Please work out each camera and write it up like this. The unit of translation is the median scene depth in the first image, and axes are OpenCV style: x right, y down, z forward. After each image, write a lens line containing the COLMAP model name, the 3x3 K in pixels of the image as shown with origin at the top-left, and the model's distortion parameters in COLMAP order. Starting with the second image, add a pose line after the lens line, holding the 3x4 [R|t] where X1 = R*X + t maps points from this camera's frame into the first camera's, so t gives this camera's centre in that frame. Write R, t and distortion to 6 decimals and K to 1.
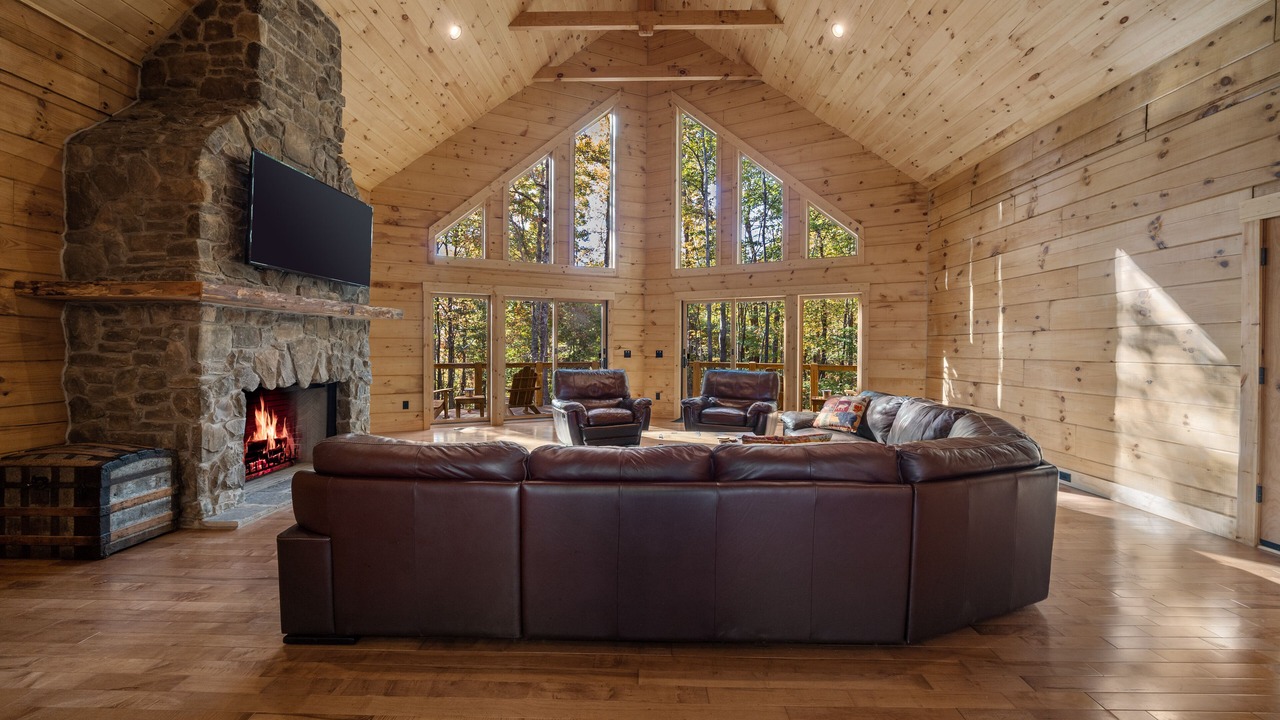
lens RADIAL K [[468.5, 0, 639.5], [0, 468.5, 353.4], [0, 0, 1]] dist [-0.002041, -0.000289]
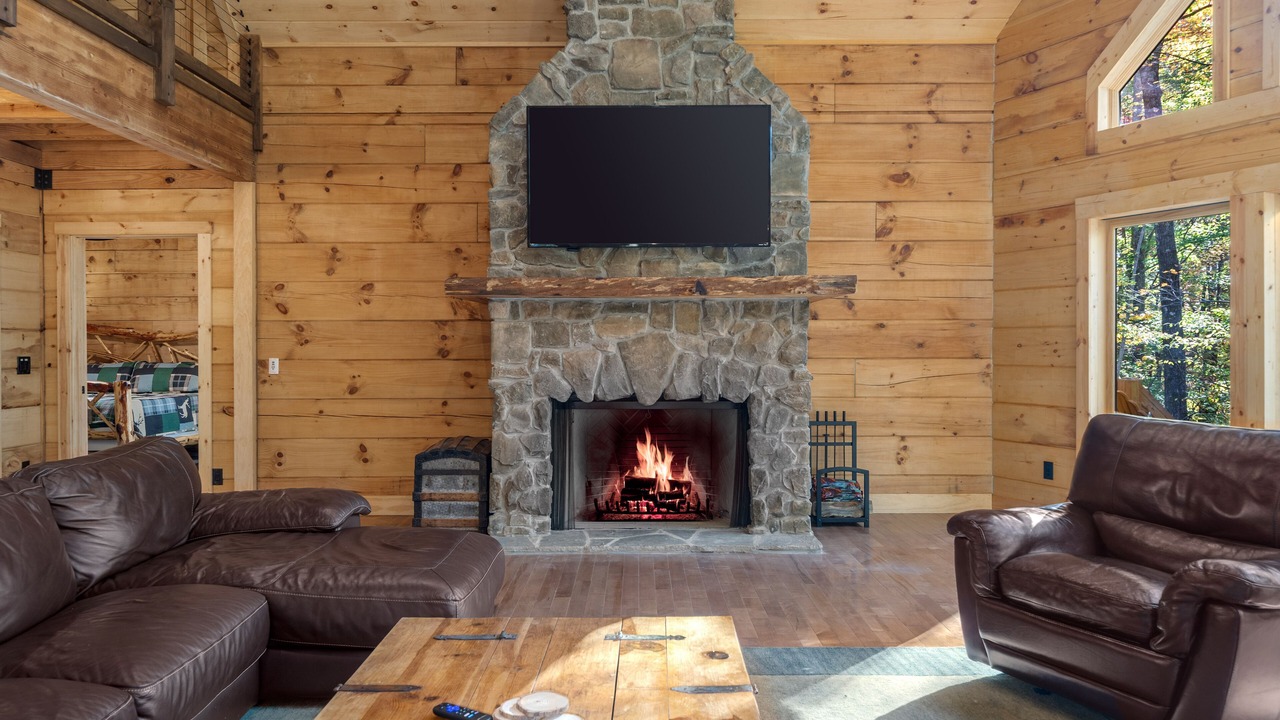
lens RADIAL K [[872.9, 0, 647.9], [0, 872.9, 349.3], [0, 0, 1]] dist [0.006059, 0.001945]
pose [[0.033213, 0.000181, -0.999448, 0.427990], [-0.011097, 0.999938, -0.000188, -0.006591], [0.999387, 0.011097, 0.033213, 0.686795]]
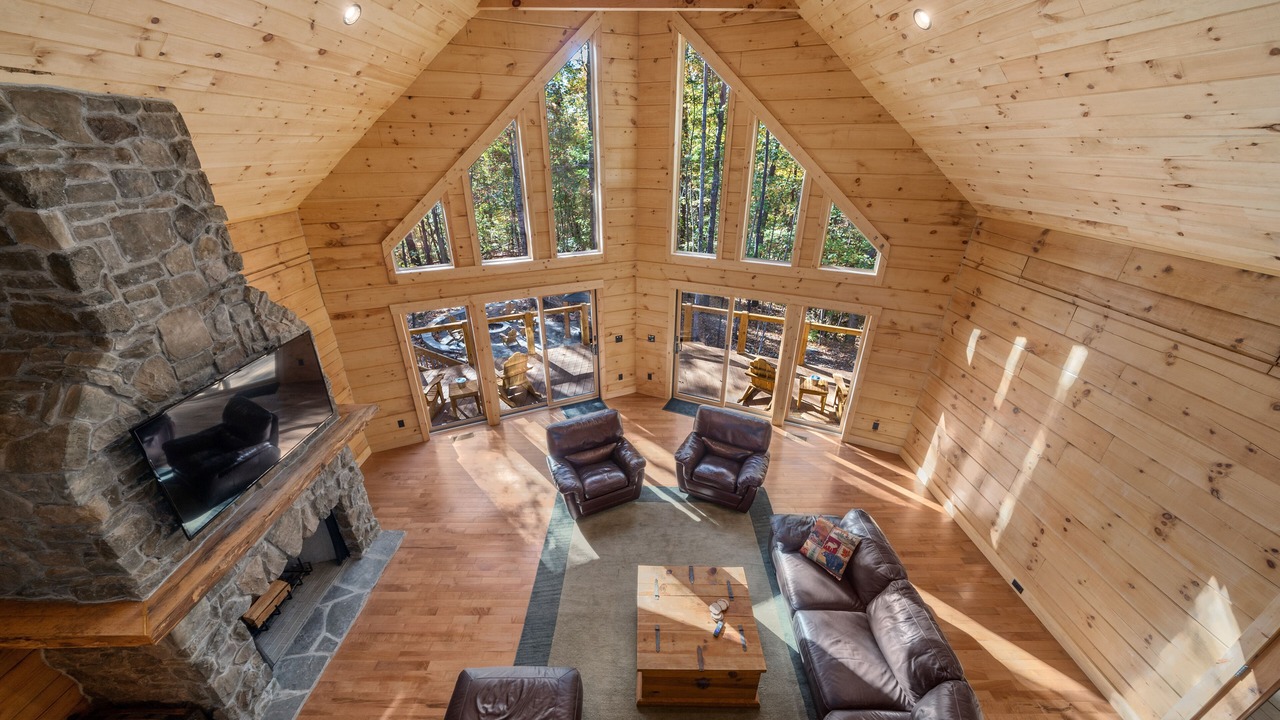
lens RADIAL K [[438.9, 0, 638.8], [0, 438.9, 357.5], [0, 0, 1]] dist [-0.003173, 0.000080]
pose [[0.999687, -0.011168, 0.022409, -0.007424], [0.000836, 0.909411, 0.415897, -0.495984], [-0.025024, -0.415748, 0.909135, 0.223644]]
